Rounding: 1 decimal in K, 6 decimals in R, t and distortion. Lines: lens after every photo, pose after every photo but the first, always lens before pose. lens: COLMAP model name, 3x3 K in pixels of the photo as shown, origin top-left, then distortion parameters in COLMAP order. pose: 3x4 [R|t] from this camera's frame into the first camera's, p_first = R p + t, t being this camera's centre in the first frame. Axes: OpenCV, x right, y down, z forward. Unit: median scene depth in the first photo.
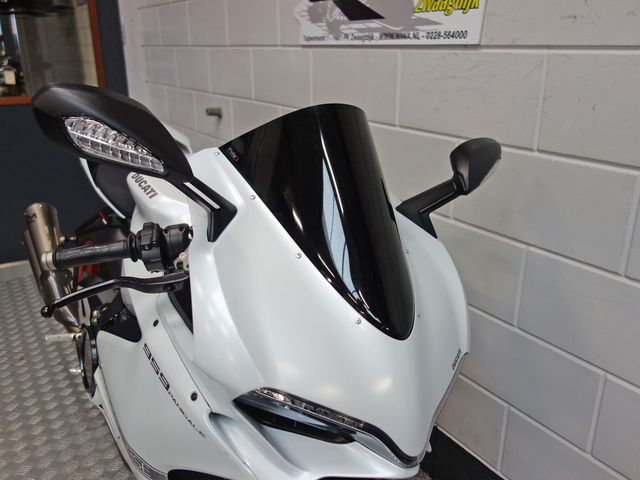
lens RADIAL K [[561.9, 0, 320.0], [0, 561.9, 240.0], [0, 0, 1]] dist [0.003972, 0.003191]
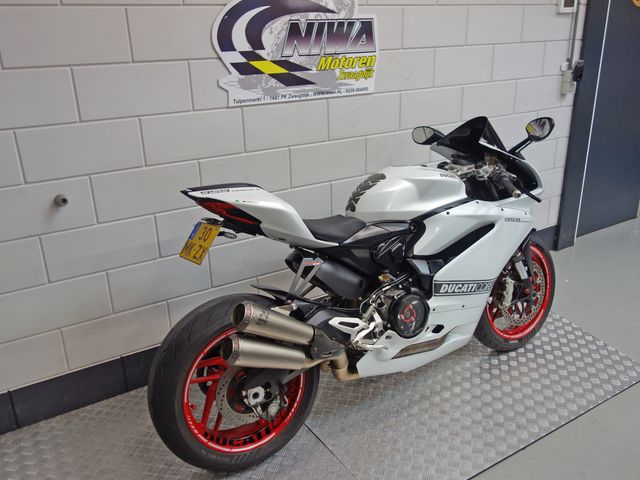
lens RADIAL K [[561.9, 0, 320.0], [0, 561.9, 240.0], [0, 0, 1]] dist [0.003972, 0.003191]
pose [[0.003127, -0.347761, 0.937578, -1.666904], [0.353077, 0.877580, 0.324329, -0.519766], [-0.935589, 0.330023, 0.125531, 0.908991]]
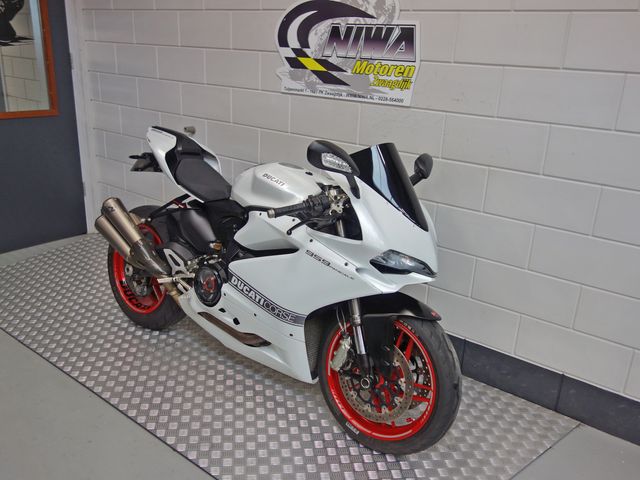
lens RADIAL K [[561.9, 0, 320.0], [0, 561.9, 240.0], [0, 0, 1]] dist [0.003972, 0.003191]
pose [[0.940702, -0.067079, 0.332535, -0.603363], [0.065626, 0.997722, 0.015612, 0.068625], [-0.332824, 0.007137, 0.942962, -0.667861]]
